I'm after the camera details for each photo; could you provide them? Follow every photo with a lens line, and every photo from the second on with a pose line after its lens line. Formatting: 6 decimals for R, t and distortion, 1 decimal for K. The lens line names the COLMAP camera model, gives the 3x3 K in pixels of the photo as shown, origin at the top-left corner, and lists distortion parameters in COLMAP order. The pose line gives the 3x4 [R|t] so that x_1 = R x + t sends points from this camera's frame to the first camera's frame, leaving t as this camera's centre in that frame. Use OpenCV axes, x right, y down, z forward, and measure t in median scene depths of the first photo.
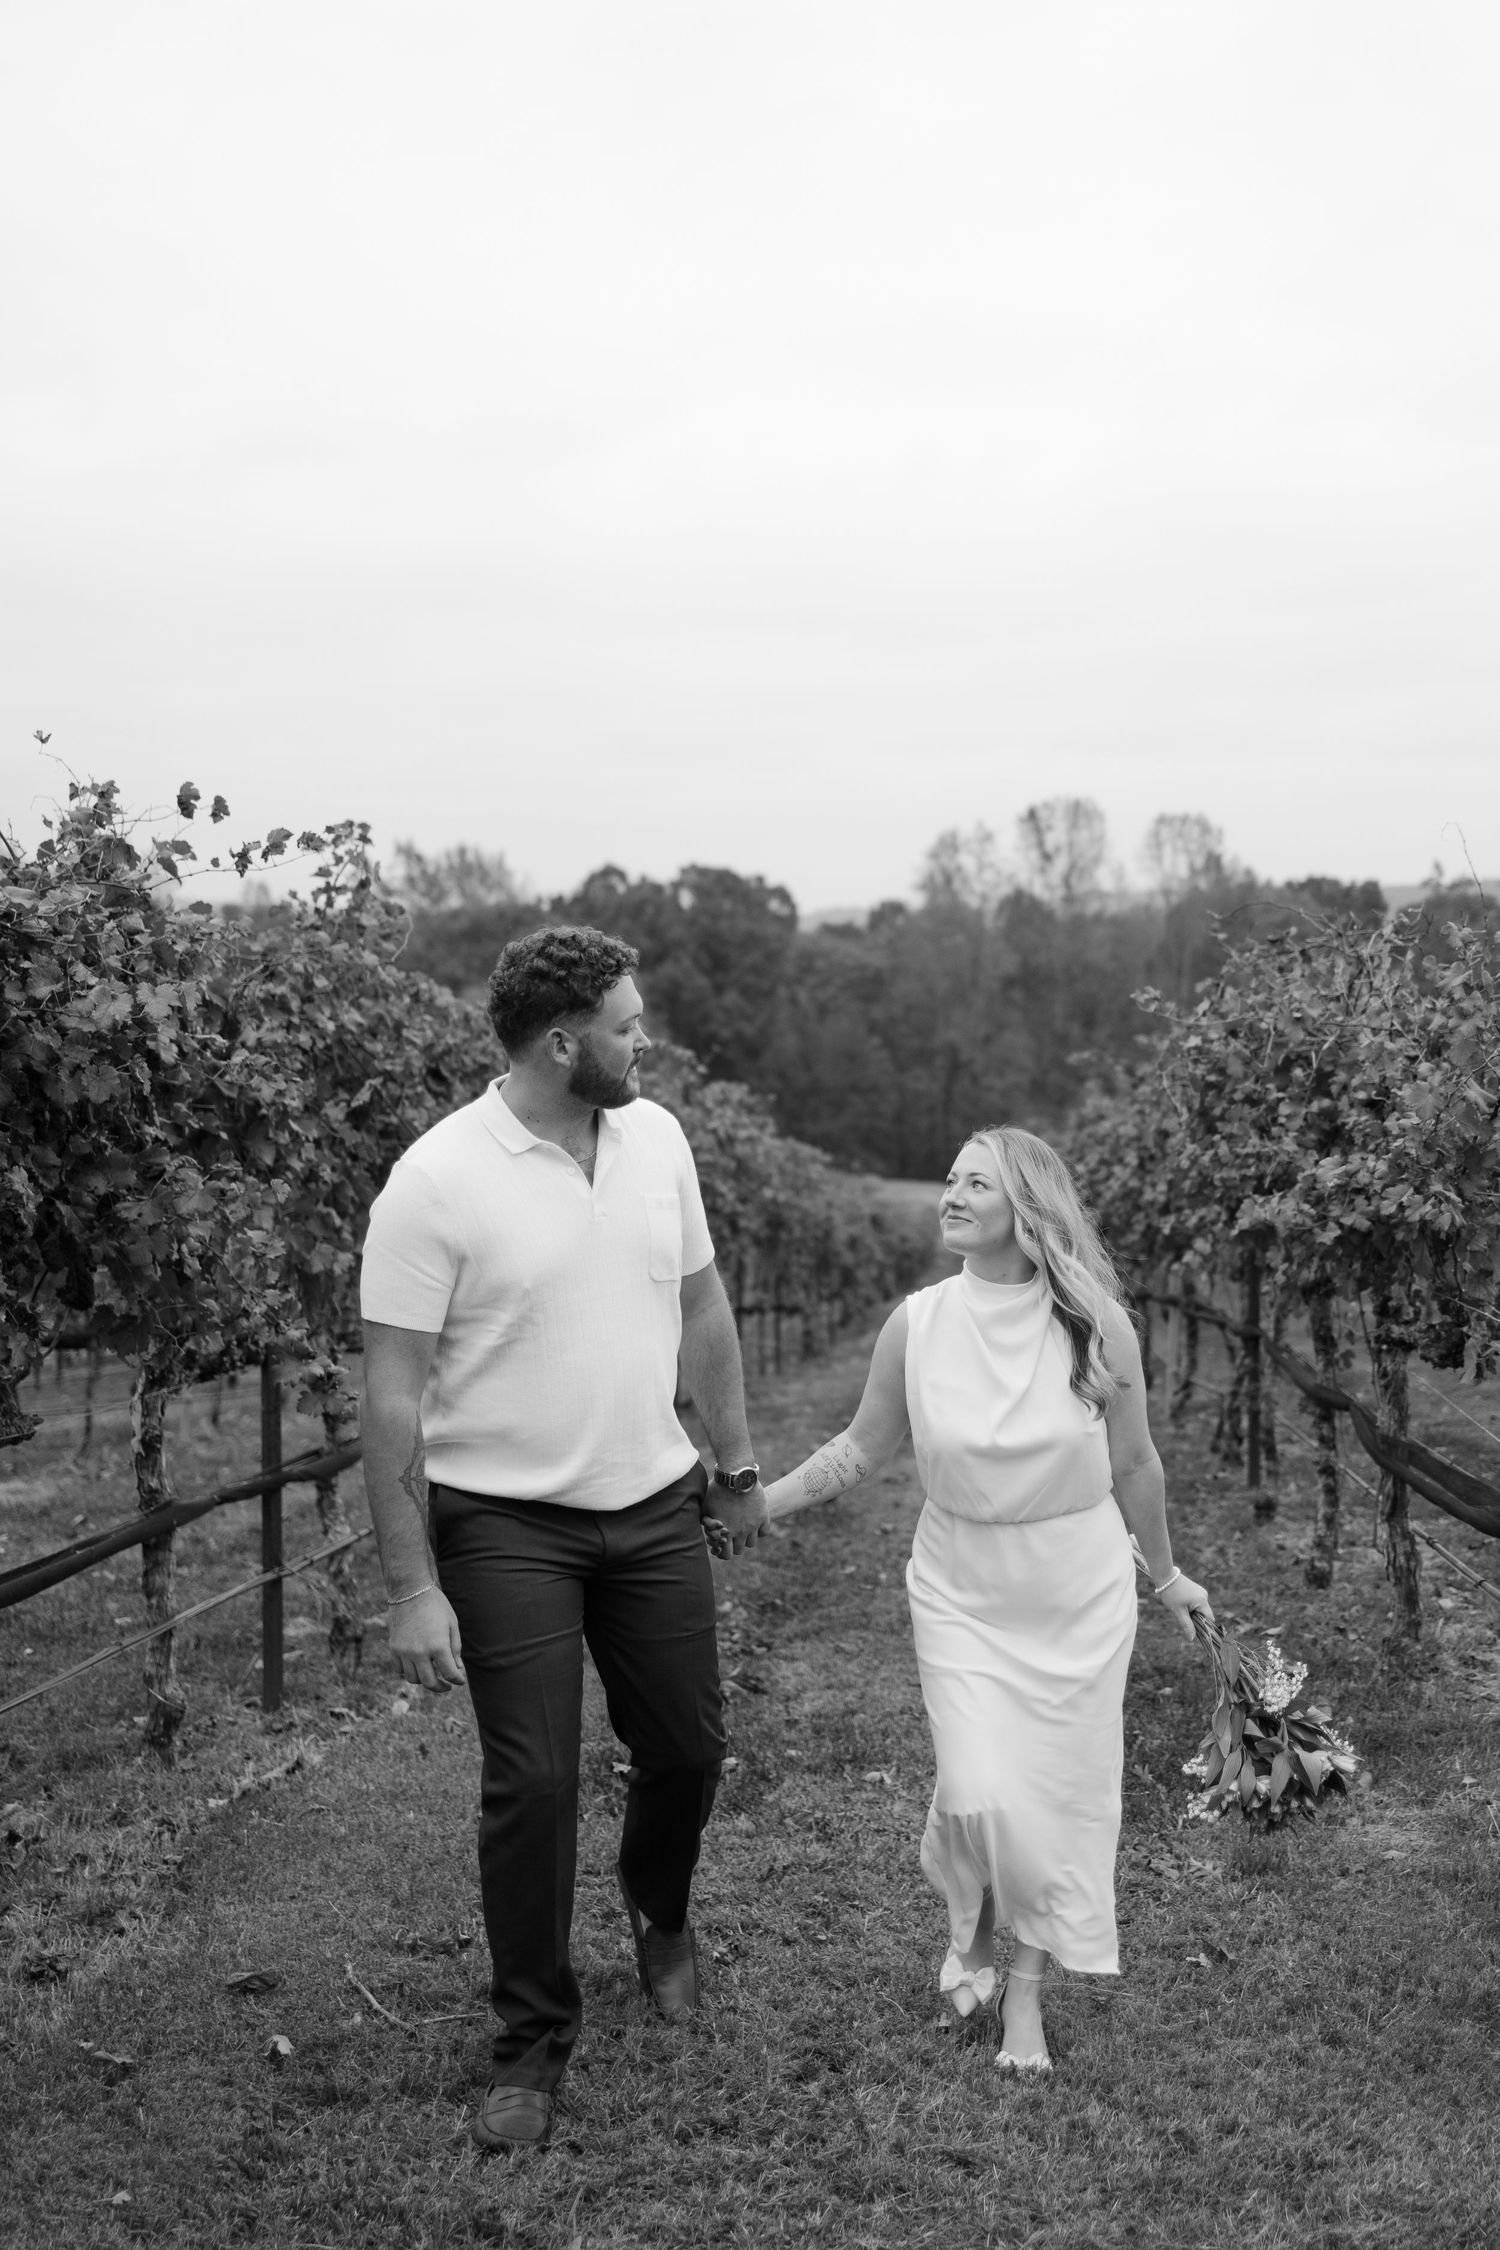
lens RADIAL K [[2589.5, 0, 750.0], [0, 2589.5, 1125.0], [0, 0, 1]] dist [0.000098, -0.005500]
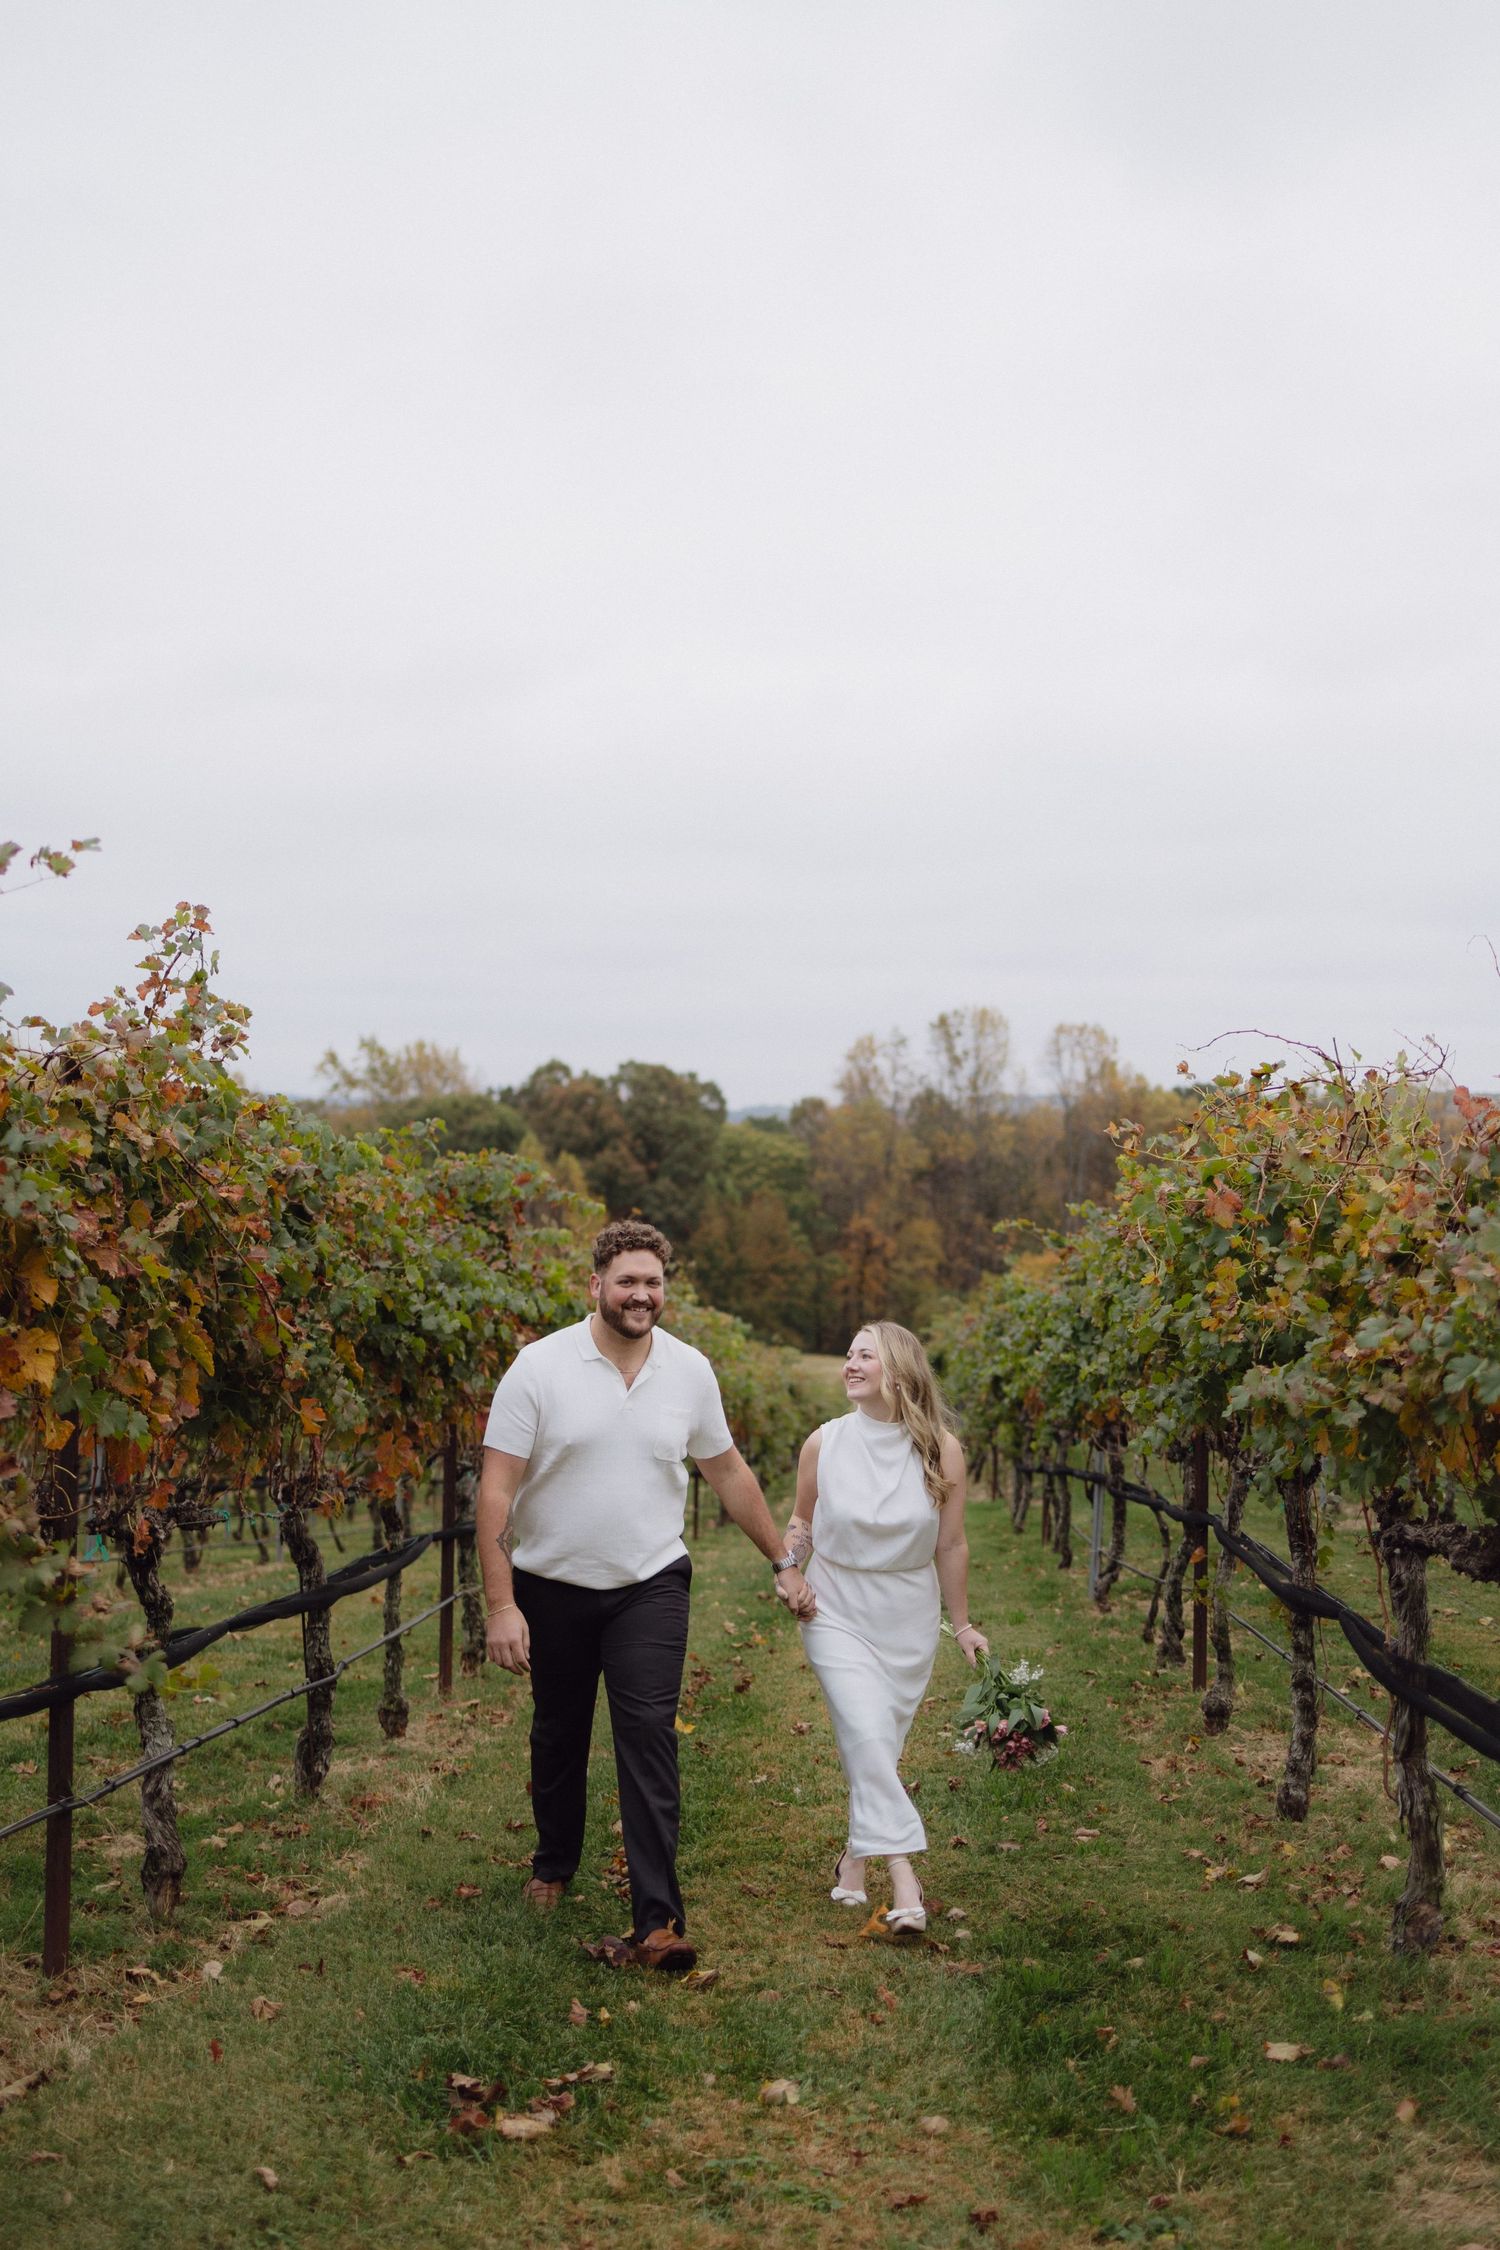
lens RADIAL K [[2187.8, 0, 689.9], [0, 2187.8, 1195.8], [0, 0, 1]] dist [0.071134, -0.008610]
pose [[0.999812, 0.019384, 0.000229, 0.010901], [-0.019346, 0.998465, -0.051905, 0.010708], [-0.001235, 0.051890, 0.998652, 0.246660]]
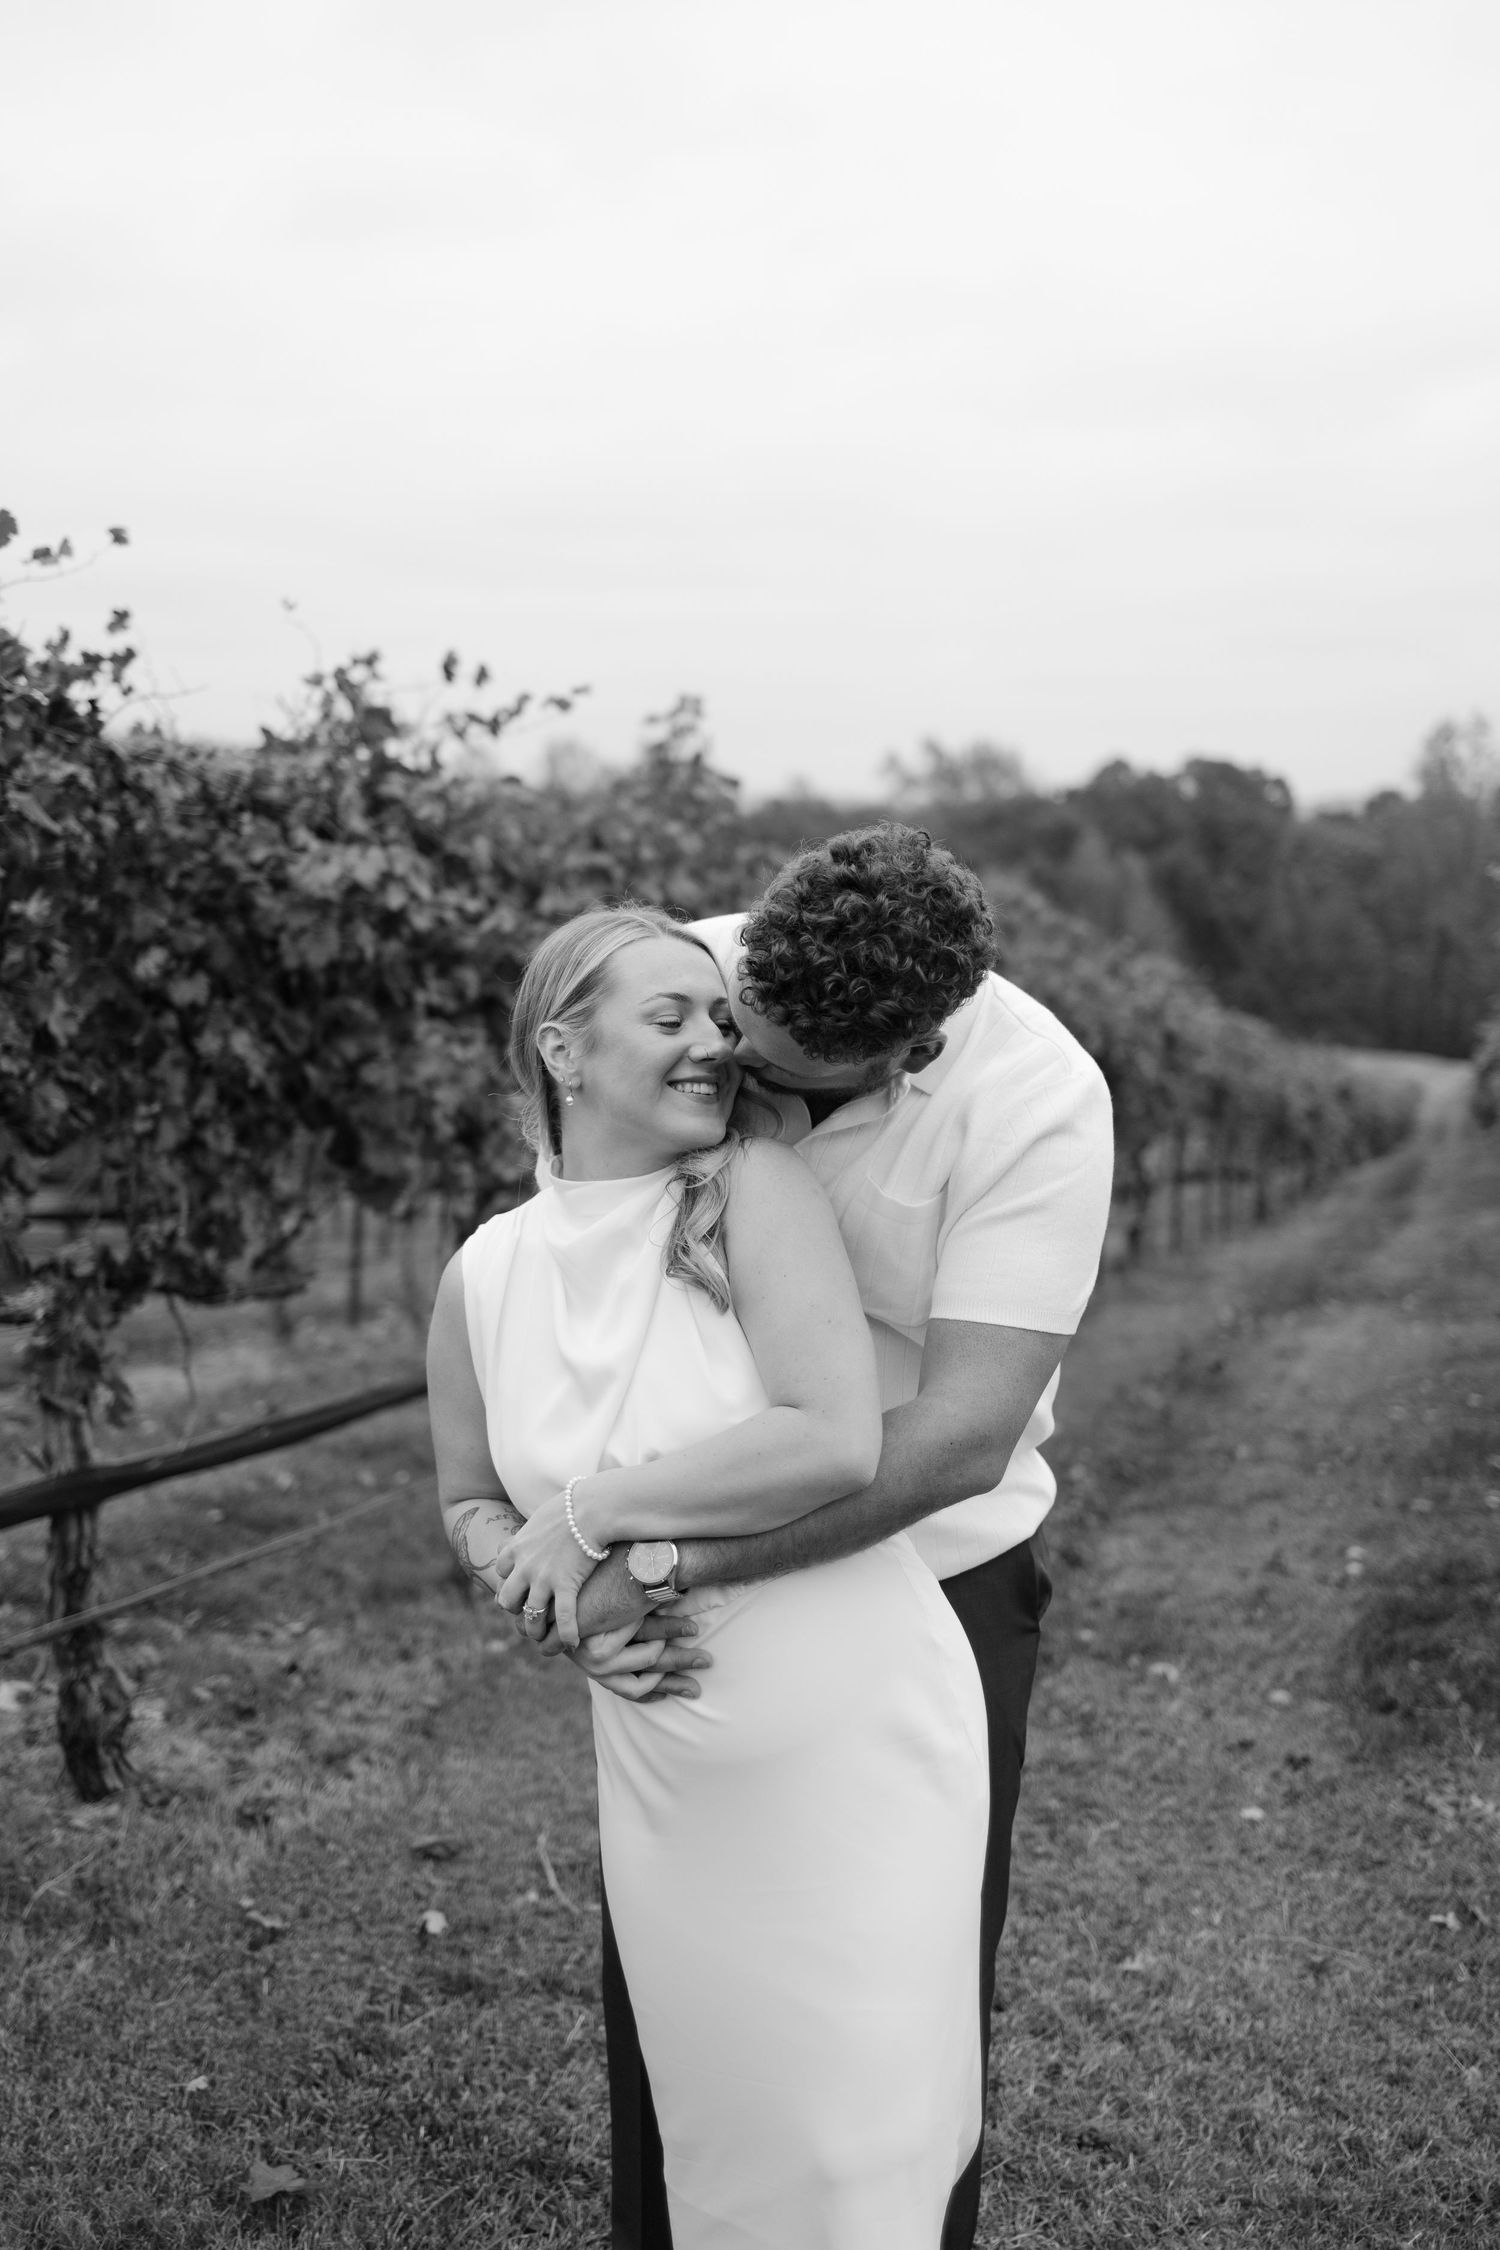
lens RADIAL K [[2276.7, 0, 750.0], [0, 2276.7, 1125.0], [0, 0, 1]] dist [0.007884, -0.003335]
pose [[0.971859, 0.030009, -0.233645, 0.072841], [-0.016686, 0.998131, 0.058793, -0.001222], [0.234972, -0.053240, 0.970543, 0.110829]]
